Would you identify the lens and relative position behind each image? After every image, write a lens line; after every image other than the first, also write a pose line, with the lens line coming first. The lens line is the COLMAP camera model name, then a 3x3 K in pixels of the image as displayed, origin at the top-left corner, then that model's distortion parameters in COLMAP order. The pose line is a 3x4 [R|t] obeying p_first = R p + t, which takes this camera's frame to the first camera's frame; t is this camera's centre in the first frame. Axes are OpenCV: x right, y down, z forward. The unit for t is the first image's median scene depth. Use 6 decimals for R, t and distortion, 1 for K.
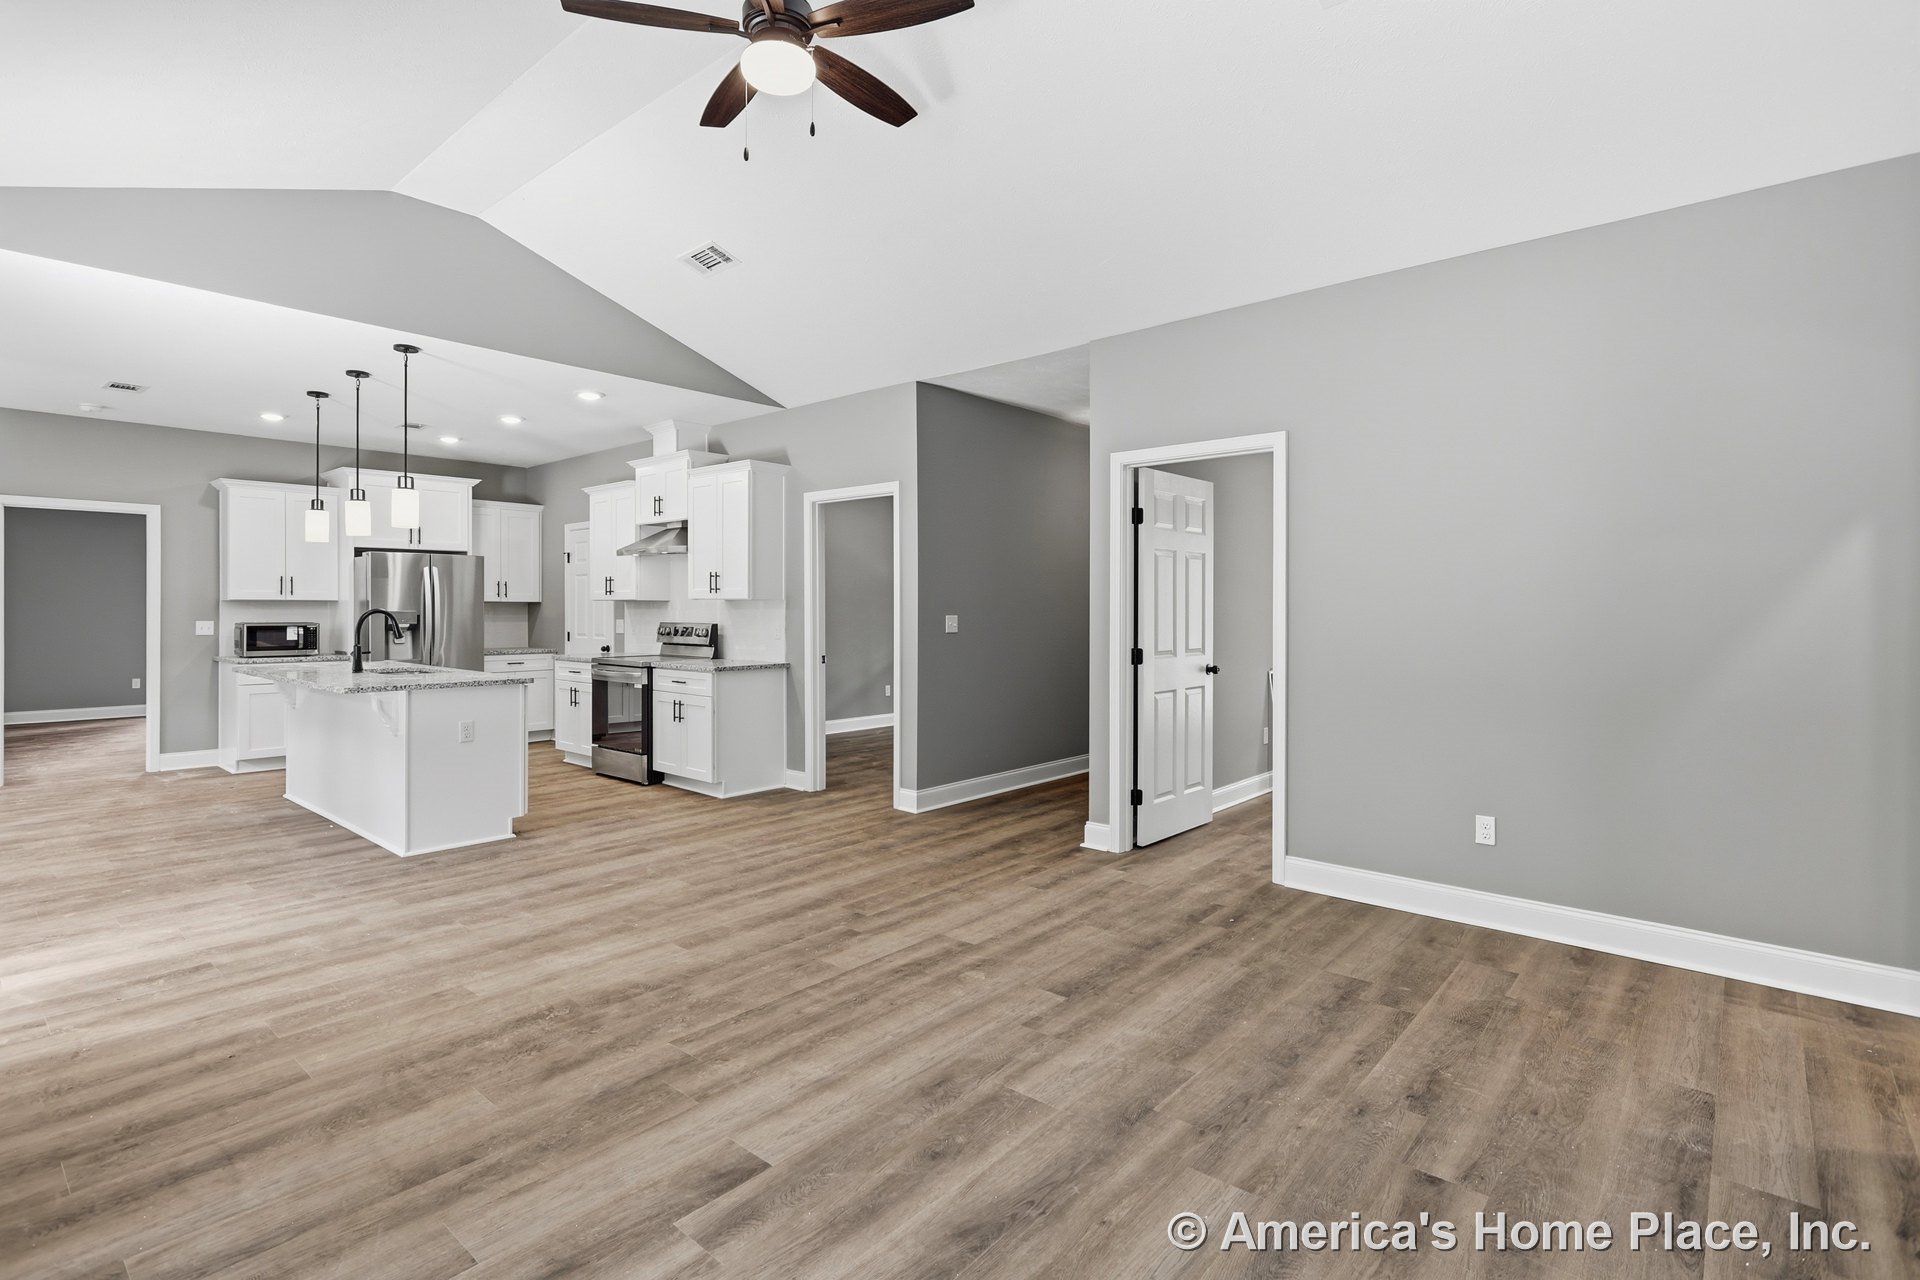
lens RADIAL K [[918.8, 0, 958.3], [0, 918.8, 623.2], [0, 0, 1]] dist [-0.008566, 0.004241]
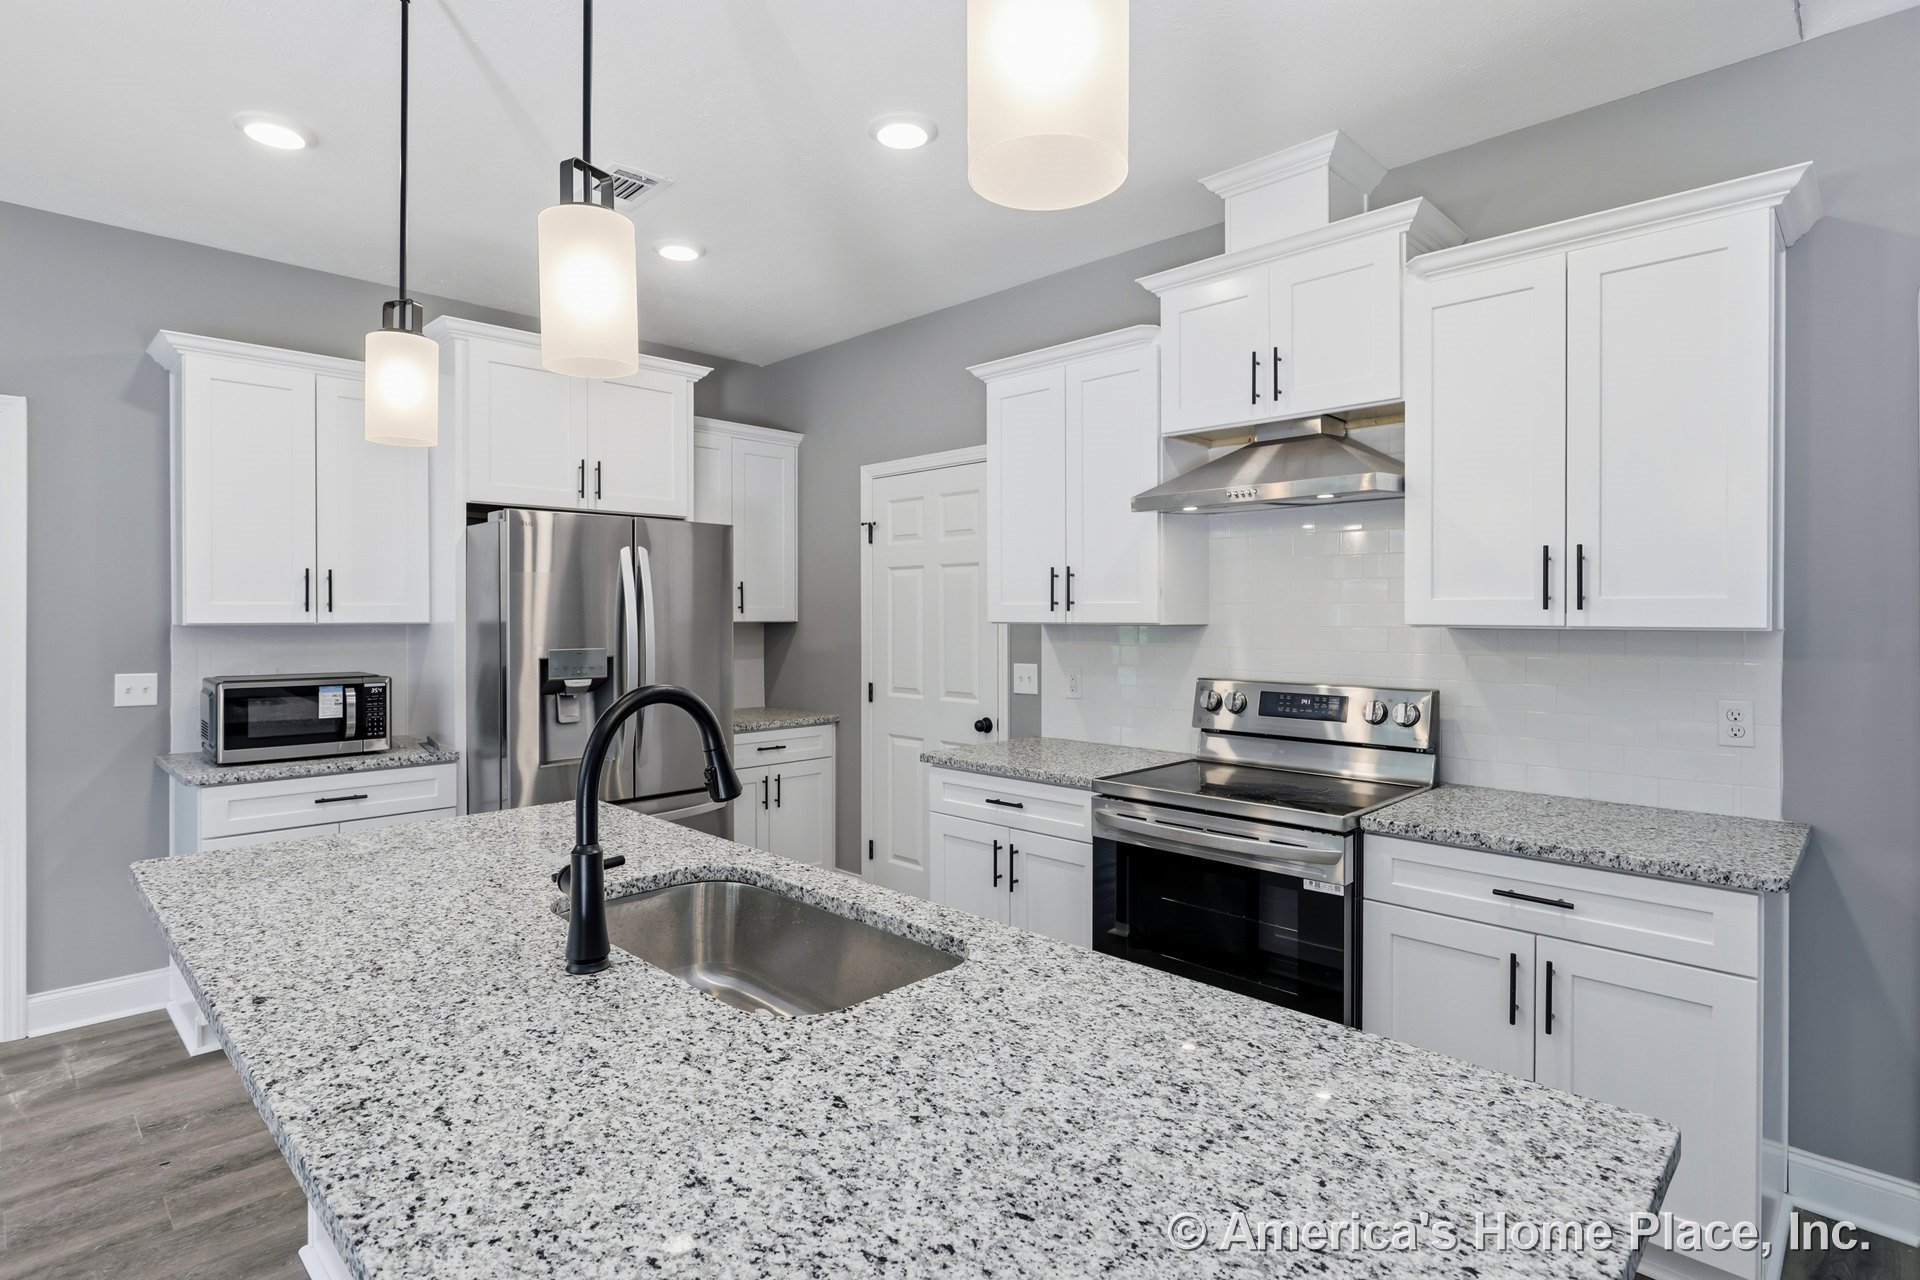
lens RADIAL K [[977.6, 0, 940.4], [0, 977.6, 626.6], [0, 0, 1]] dist [-0.012157, 0.001897]
pose [[0.998171, 0.000093, -0.060446, -0.881188], [-0.000505, 0.999977, -0.006805, -0.044087], [0.060444, 0.006823, 0.998148, 1.193971]]
